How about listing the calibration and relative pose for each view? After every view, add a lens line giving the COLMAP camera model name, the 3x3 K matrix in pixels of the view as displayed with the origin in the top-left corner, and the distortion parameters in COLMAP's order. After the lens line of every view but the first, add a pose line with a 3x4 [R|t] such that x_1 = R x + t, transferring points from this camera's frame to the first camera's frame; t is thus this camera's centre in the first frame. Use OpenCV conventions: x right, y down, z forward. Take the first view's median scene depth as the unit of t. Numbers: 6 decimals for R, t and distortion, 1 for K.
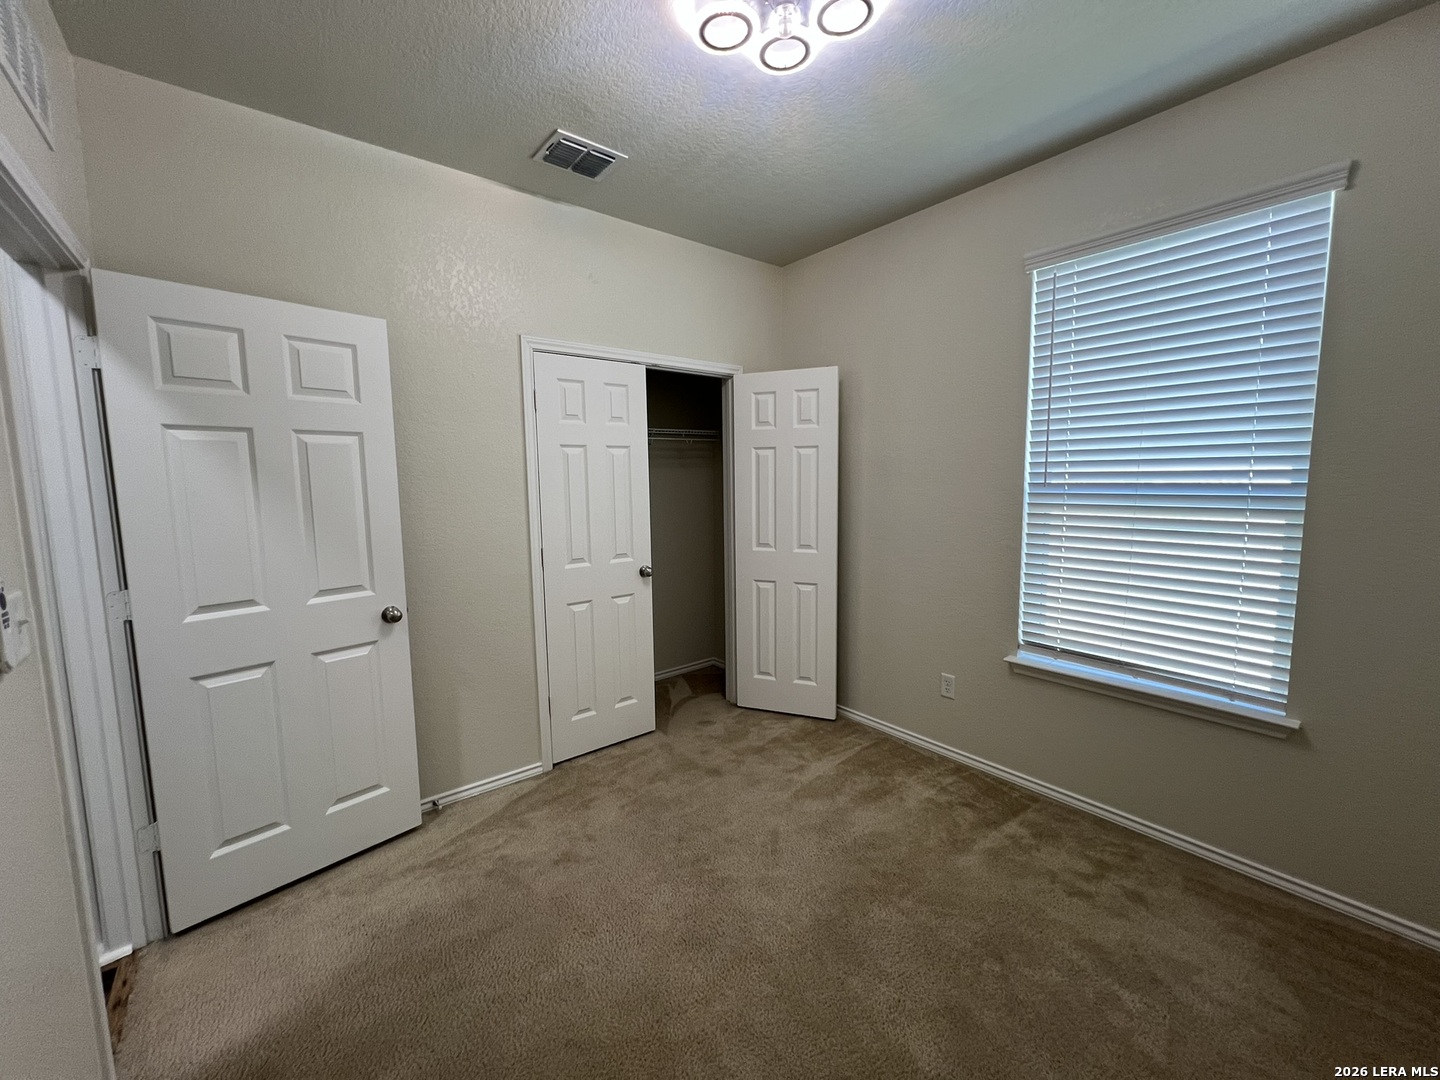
lens RADIAL K [[577.2, 0, 716.9], [0, 577.2, 536.1], [0, 0, 1]] dist [-0.003183, 0.000743]
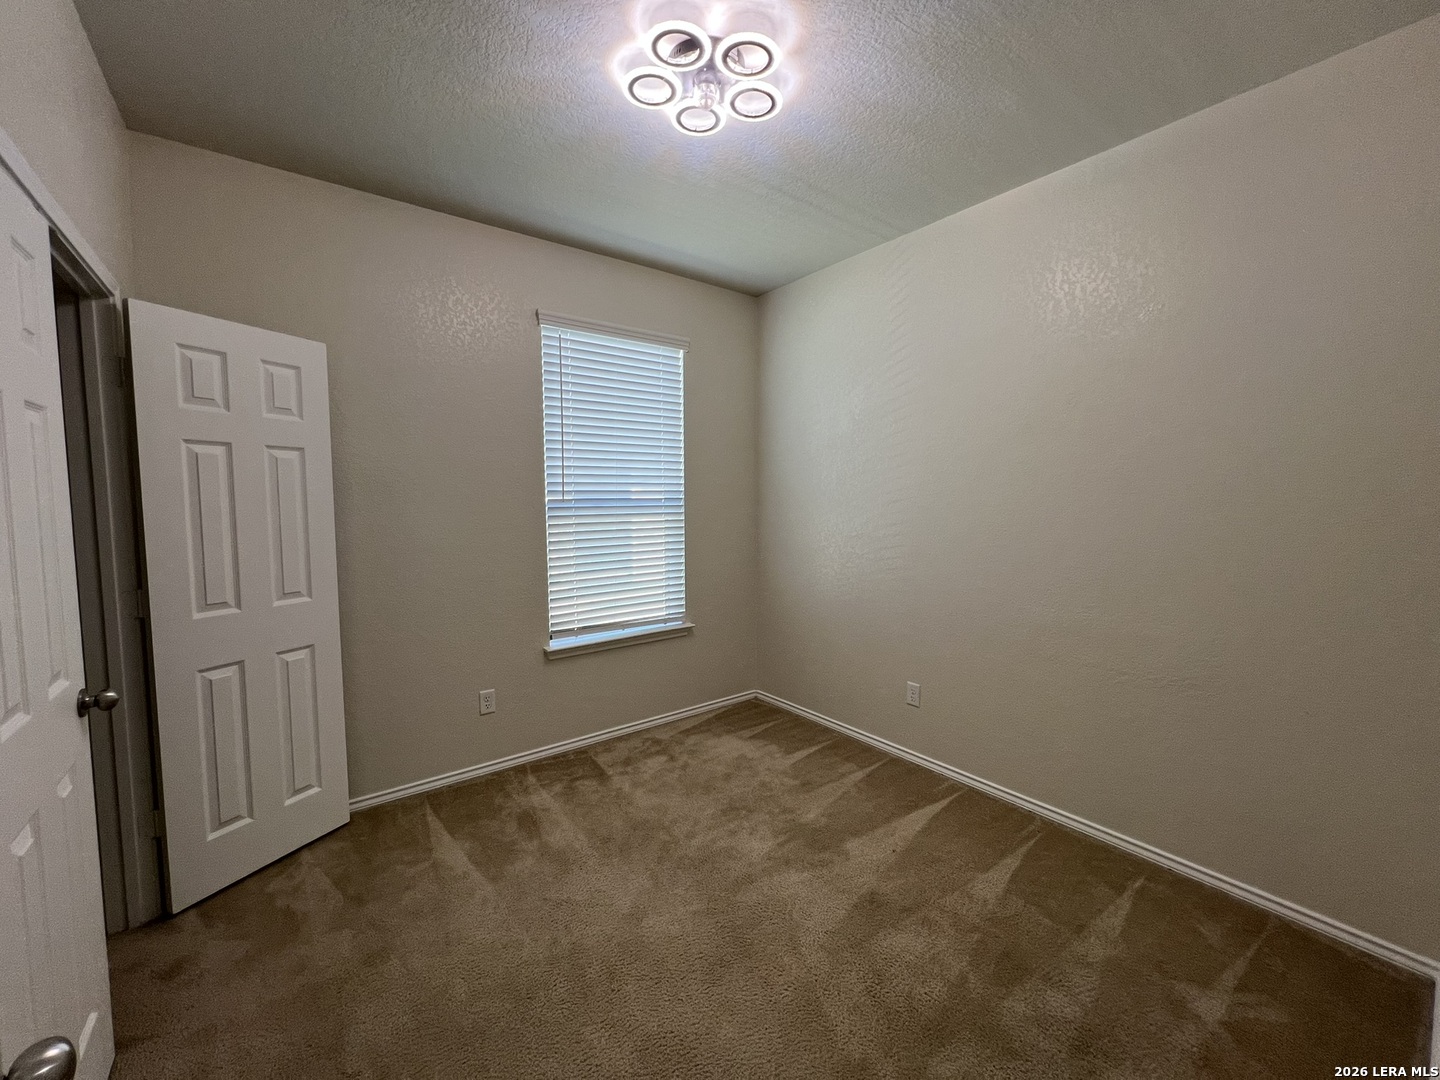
lens RADIAL K [[575.2, 0, 716.5], [0, 575.2, 535.5], [0, 0, 1]] dist [-0.002747, 0.000972]
pose [[0.029621, -0.057075, 0.997930, -0.649610], [0.108492, 0.992654, 0.053553, -0.043040], [-0.993656, 0.106681, 0.035595, 0.613849]]
